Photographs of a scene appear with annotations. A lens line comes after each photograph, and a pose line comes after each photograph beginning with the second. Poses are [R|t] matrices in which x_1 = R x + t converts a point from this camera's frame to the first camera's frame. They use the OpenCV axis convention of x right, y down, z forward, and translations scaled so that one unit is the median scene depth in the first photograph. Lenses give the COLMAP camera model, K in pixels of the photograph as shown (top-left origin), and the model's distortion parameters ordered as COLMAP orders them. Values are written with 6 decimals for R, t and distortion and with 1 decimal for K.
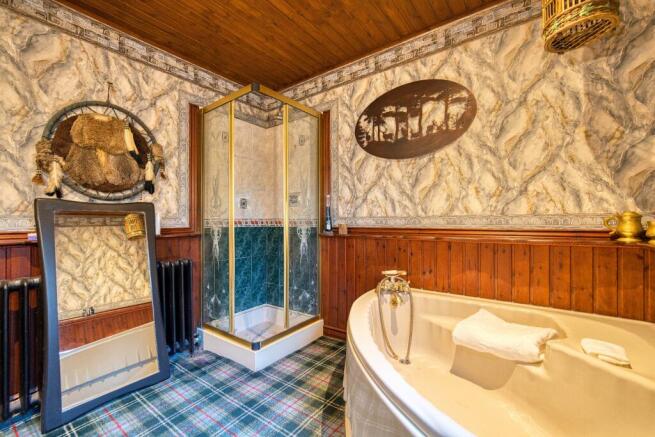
lens RADIAL K [[283.7, 0, 326.7], [0, 283.7, 213.2], [0, 0, 1]] dist [-0.011200, 0.000731]
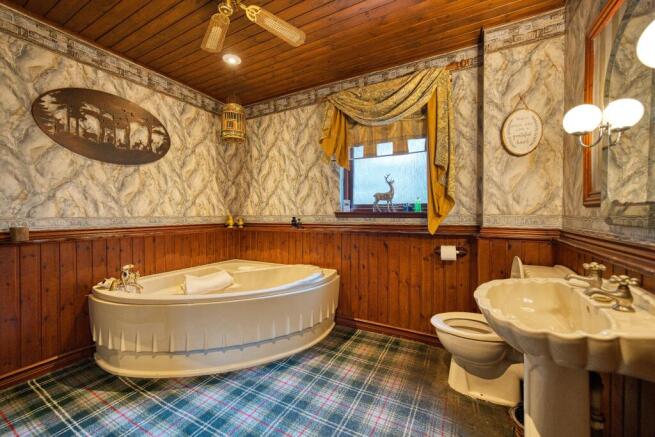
lens RADIAL K [[255.2, 0, 328.8], [0, 255.2, 219.4], [0, 0, 1]] dist [-0.003148, 0.000303]
pose [[-0.142810, -0.003430, 0.989744, -0.837300], [-0.001185, 0.999994, 0.003295, 0.016615], [-0.989749, -0.000702, -0.142814, 0.338499]]
